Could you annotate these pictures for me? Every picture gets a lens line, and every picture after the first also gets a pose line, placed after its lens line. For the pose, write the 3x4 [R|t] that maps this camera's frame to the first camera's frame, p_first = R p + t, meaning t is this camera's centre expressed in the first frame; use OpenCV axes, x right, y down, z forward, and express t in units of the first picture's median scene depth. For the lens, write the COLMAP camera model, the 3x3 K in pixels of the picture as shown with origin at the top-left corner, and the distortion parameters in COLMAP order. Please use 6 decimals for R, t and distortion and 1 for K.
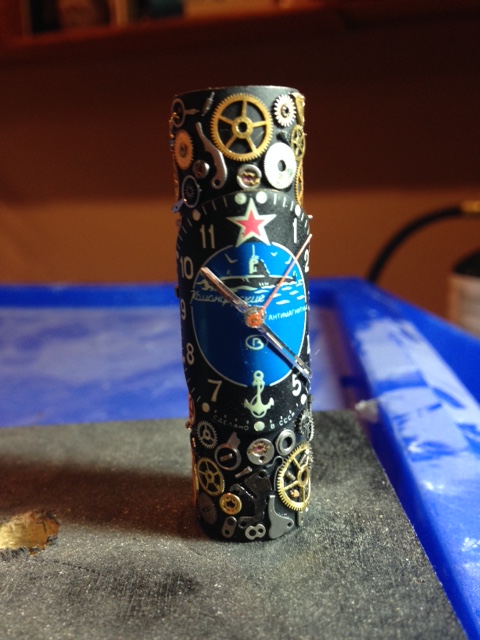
lens RADIAL K [[613.2, 0, 240.0], [0, 613.2, 320.0], [0, 0, 1]] dist [0.188015, -0.344052]
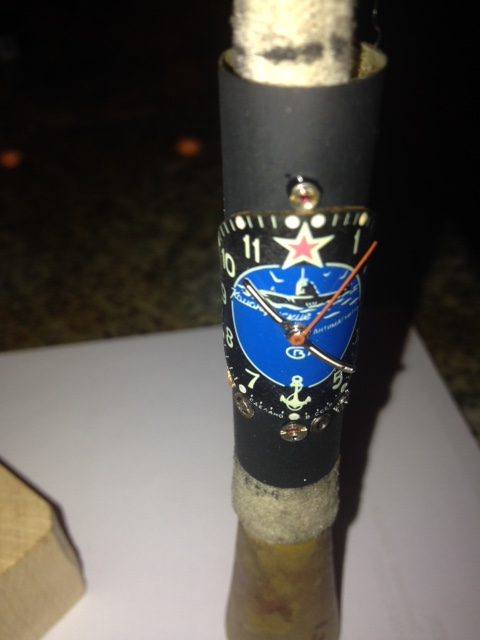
lens RADIAL K [[613.2, 0, 240.0], [0, 613.2, 320.0], [0, 0, 1]] dist [0.188015, -0.344052]
pose [[0.991787, 0.097644, -0.082610, 0.011952], [-0.047096, 0.879309, 0.473917, -0.444609], [0.118915, -0.466135, 0.876686, 0.189660]]
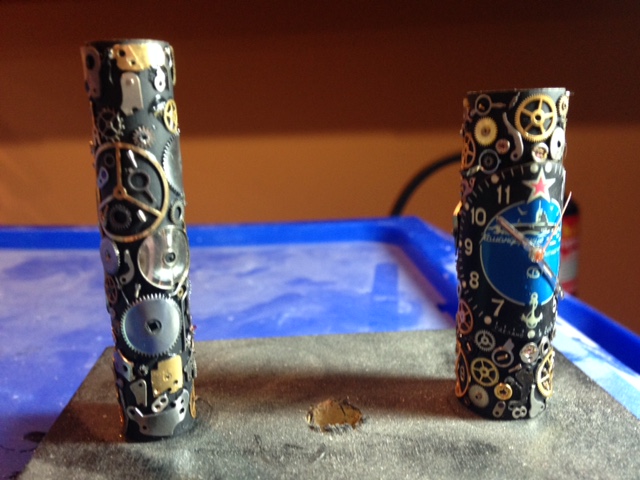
lens RADIAL K [[613.2, 0, 319.7], [0, 613.2, 243.5], [0, 0, 1]] dist [0.188015, -0.344052]
pose [[0.995908, 0.008203, 0.090002, -0.567181], [-0.008779, 0.999943, 0.006007, -0.031123], [-0.089948, -0.006772, 0.995923, -0.327494]]
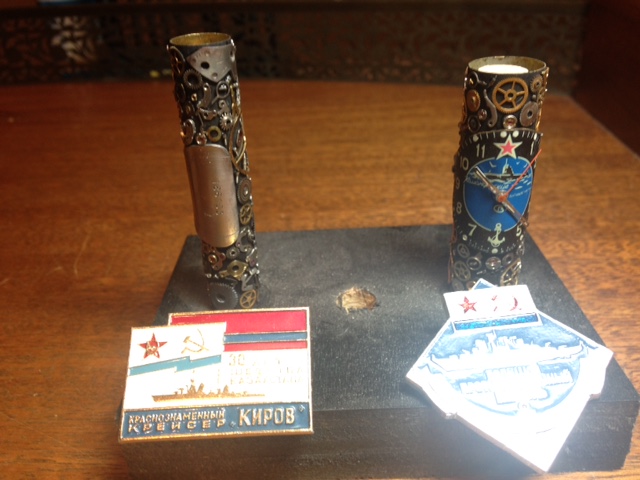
lens RADIAL K [[613.2, 0, 319.7], [0, 613.2, 243.5], [0, 0, 1]] dist [0.188015, -0.344052]
pose [[0.983765, 0.094031, -0.152856, -0.206900], [-0.044462, 0.952892, 0.300033, -0.392916], [0.173868, -0.288365, 0.941602, -0.856825]]
